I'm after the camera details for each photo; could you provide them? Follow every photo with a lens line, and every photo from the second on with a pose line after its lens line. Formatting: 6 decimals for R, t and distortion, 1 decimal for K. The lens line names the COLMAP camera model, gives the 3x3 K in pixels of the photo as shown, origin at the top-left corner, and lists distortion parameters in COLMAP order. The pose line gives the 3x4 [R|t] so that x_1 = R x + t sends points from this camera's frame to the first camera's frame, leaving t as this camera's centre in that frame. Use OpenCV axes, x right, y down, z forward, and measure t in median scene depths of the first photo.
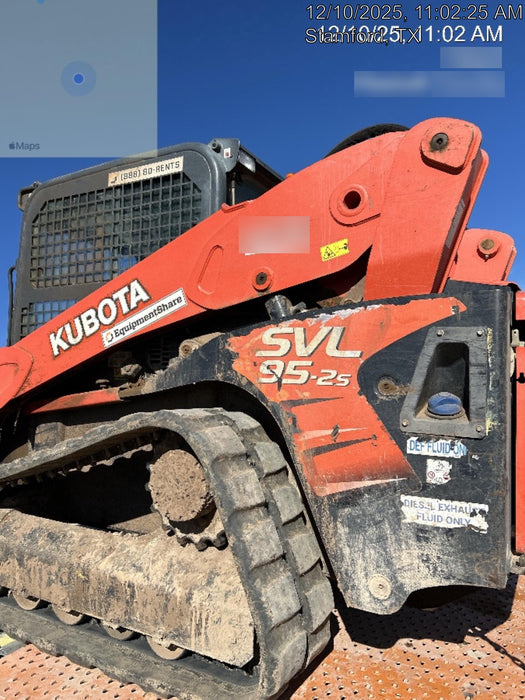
lens RADIAL K [[531.4, 0, 266.9], [0, 531.4, 362.4], [0, 0, 1]] dist [0.037617, -0.057421]
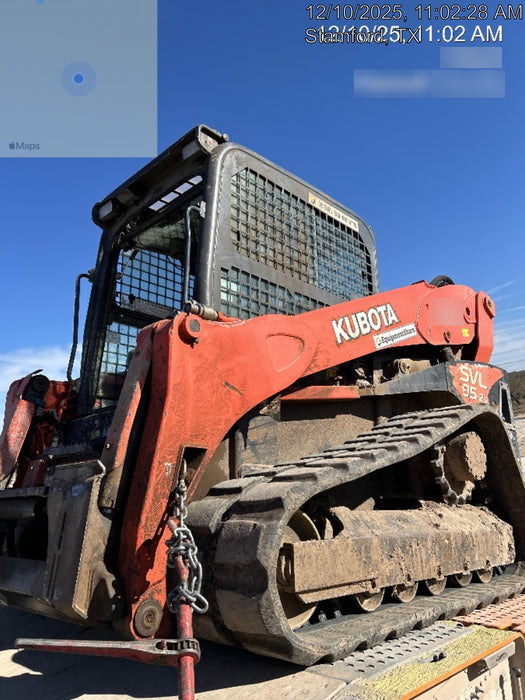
lens RADIAL K [[530.3, 0, 267.5], [0, 530.3, 349.3], [0, 0, 1]] dist [0.042598, -0.049349]
pose [[0.269510, 0.242902, 0.931860, -1.438737], [-0.016011, 0.968663, -0.247864, 0.260517], [-0.962864, 0.051882, 0.264954, 0.931900]]
